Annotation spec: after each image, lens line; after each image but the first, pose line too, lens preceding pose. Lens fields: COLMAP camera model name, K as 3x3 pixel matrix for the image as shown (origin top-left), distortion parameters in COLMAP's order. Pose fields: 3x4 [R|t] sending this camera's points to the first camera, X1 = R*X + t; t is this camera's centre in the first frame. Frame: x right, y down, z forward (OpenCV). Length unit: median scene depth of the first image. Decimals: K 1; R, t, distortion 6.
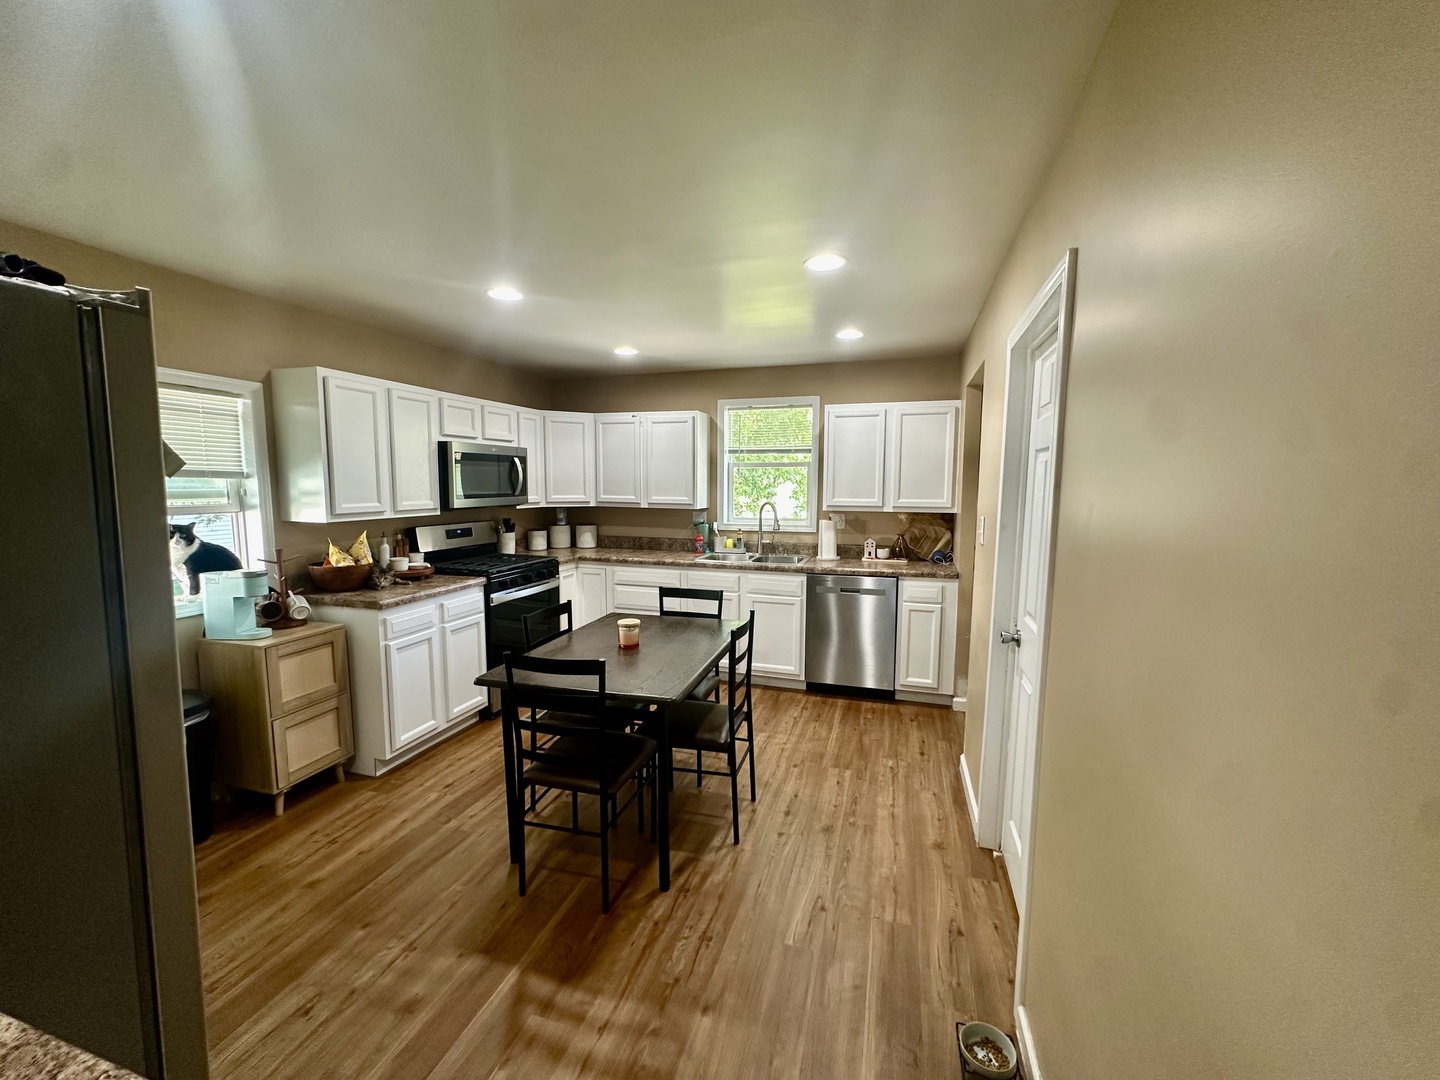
lens RADIAL K [[575.5, 0, 719.7], [0, 575.5, 539.0], [0, 0, 1]] dist [-0.001765, 0.000278]
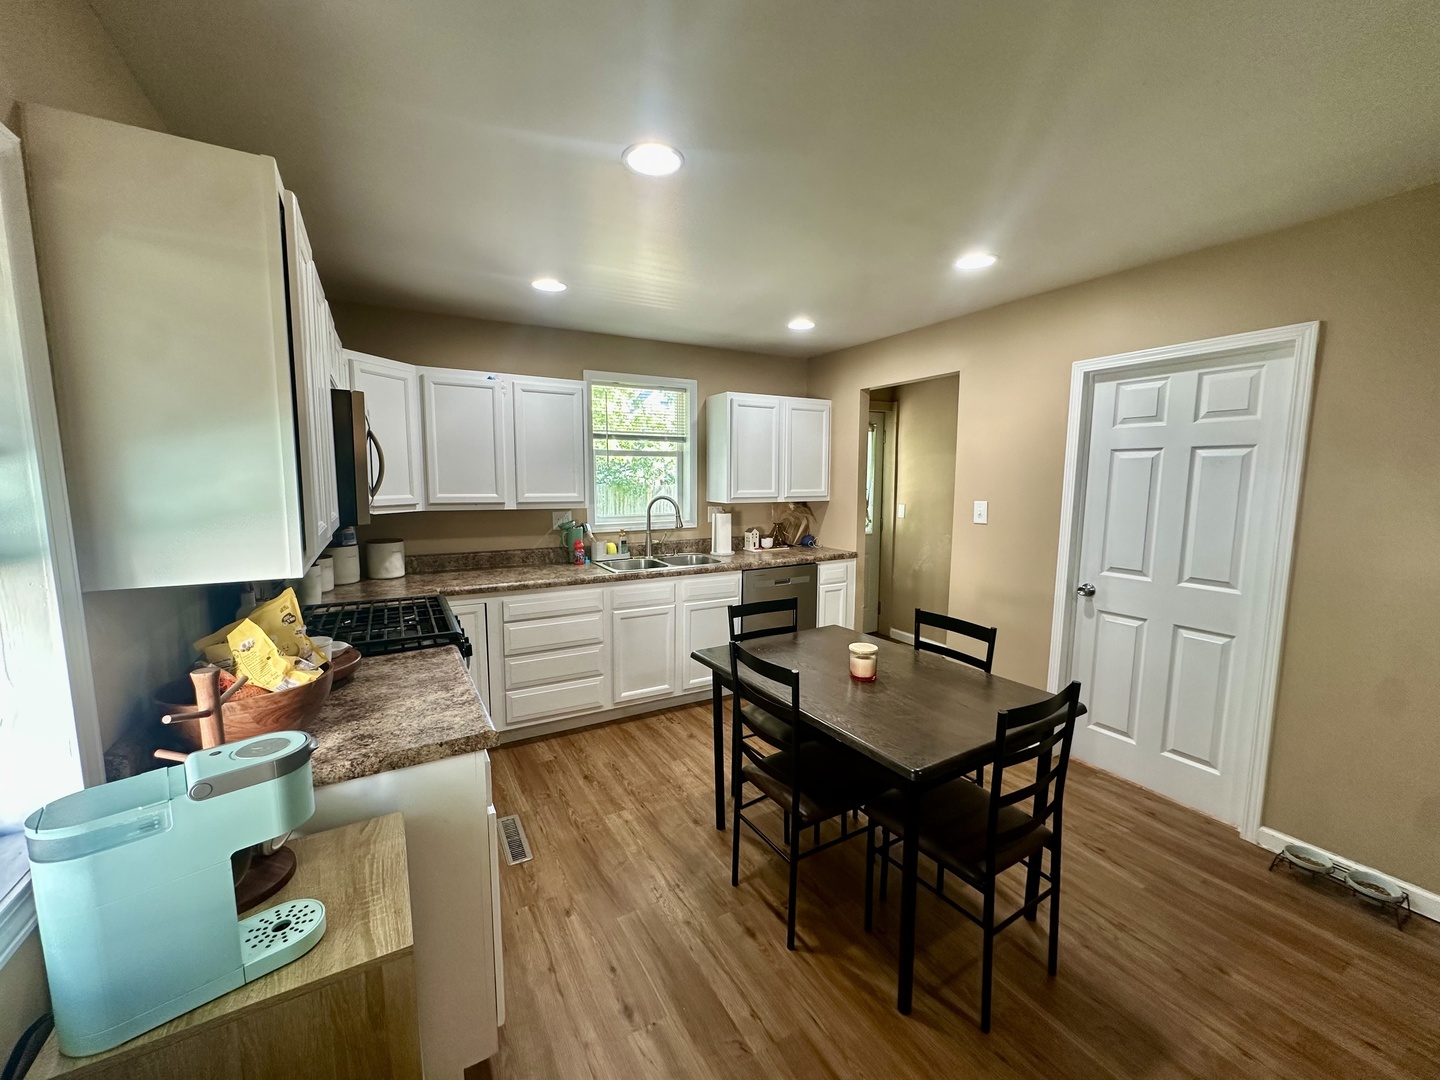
lens RADIAL K [[575.5, 0, 716.2], [0, 575.5, 540.5], [0, 0, 1]] dist [-0.001765, 0.000278]
pose [[0.679340, -0.085533, 0.728821, -0.522277], [0.072587, 0.996146, 0.049246, -0.035833], [-0.730224, 0.019449, 0.682931, 0.360353]]
